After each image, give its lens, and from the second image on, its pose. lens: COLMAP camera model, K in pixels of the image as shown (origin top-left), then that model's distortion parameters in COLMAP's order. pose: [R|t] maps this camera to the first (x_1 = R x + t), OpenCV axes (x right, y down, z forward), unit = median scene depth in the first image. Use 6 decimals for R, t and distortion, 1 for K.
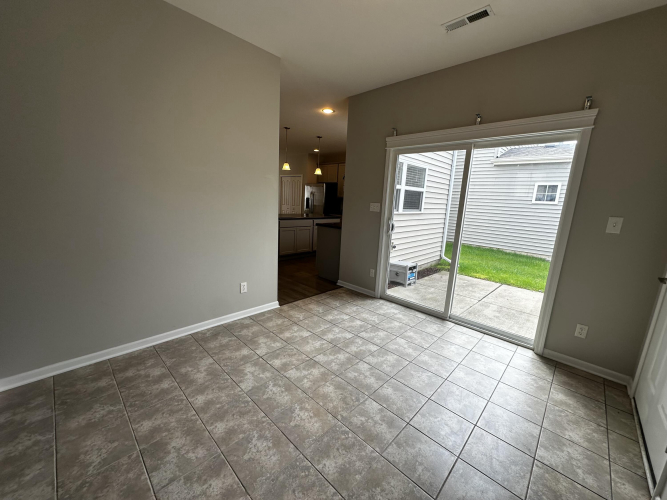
lens RADIAL K [[266.6, 0, 328.4], [0, 266.6, 252.1], [0, 0, 1]] dist [0.000512, 0.000703]
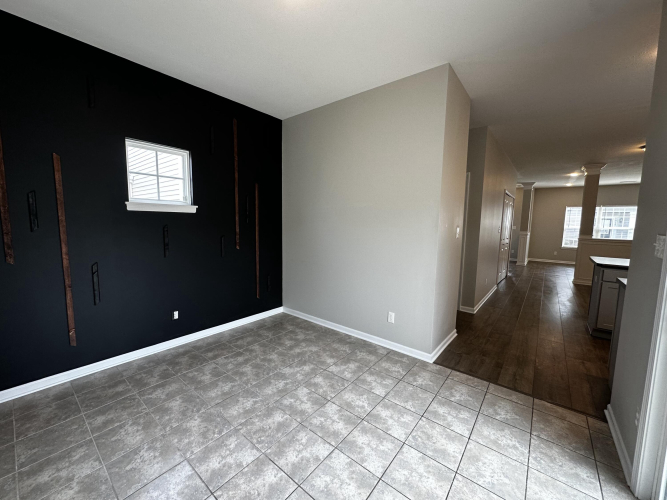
lens RADIAL K [[266.6, 0, 330.0], [0, 266.6, 247.8], [0, 0, 1]] dist [0.000512, 0.000703]
pose [[0.089793, 0.047938, -0.994806, 0.770345], [-0.211684, 0.976938, 0.027970, -0.116895], [0.973204, 0.208074, 0.097870, 0.792362]]
